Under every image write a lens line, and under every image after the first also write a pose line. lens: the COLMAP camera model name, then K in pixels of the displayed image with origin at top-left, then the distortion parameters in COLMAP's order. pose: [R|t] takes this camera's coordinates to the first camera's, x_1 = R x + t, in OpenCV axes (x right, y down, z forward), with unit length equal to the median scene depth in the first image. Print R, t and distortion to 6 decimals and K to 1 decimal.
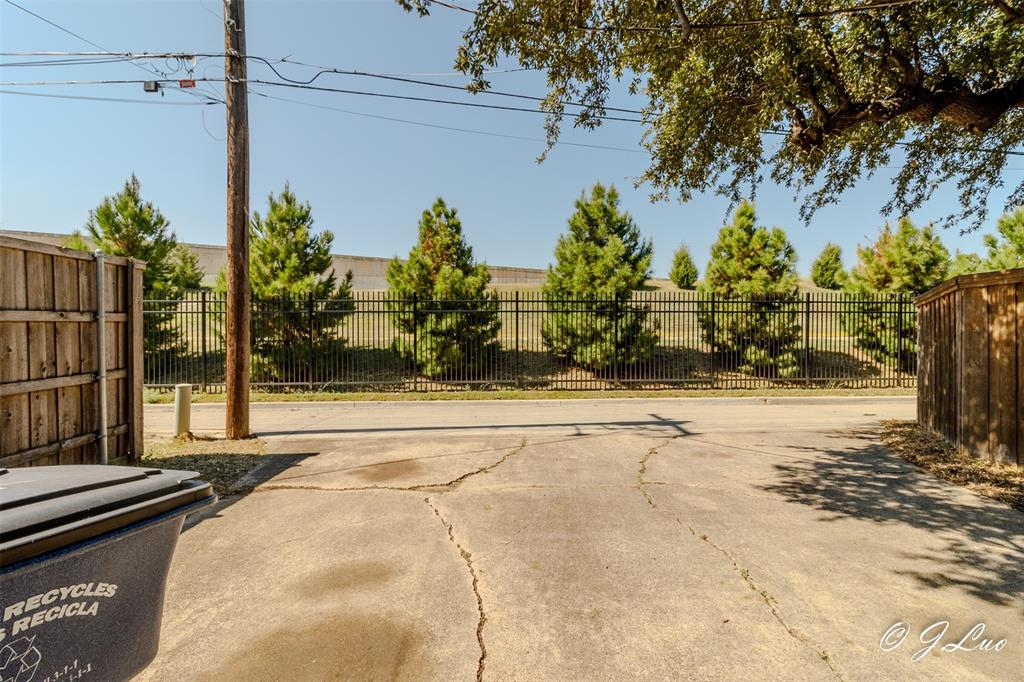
lens RADIAL K [[472.8, 0, 527.5], [0, 472.8, 321.2], [0, 0, 1]] dist [0.001799, 0.000945]
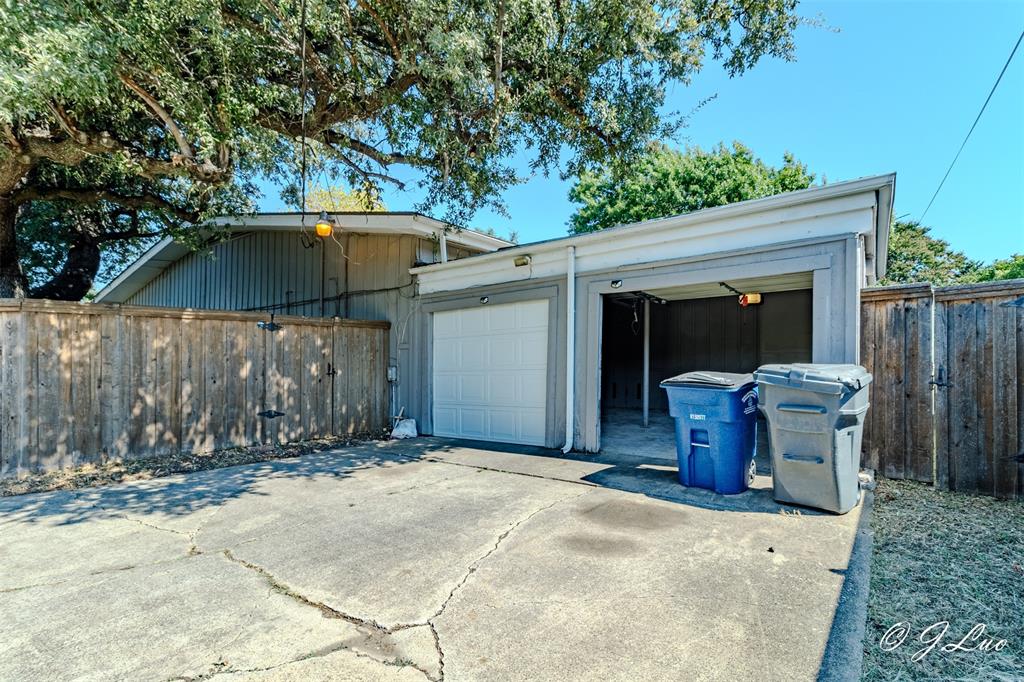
lens RADIAL K [[475.4, 0, 514.5], [0, 475.4, 360.4], [0, 0, 1]] dist [-0.000964, -0.000286]
pose [[-0.743114, 0.004204, 0.669152, -0.649860], [-0.002295, 0.999958, -0.008832, 0.050268], [-0.669161, -0.008099, -0.743073, 1.288791]]
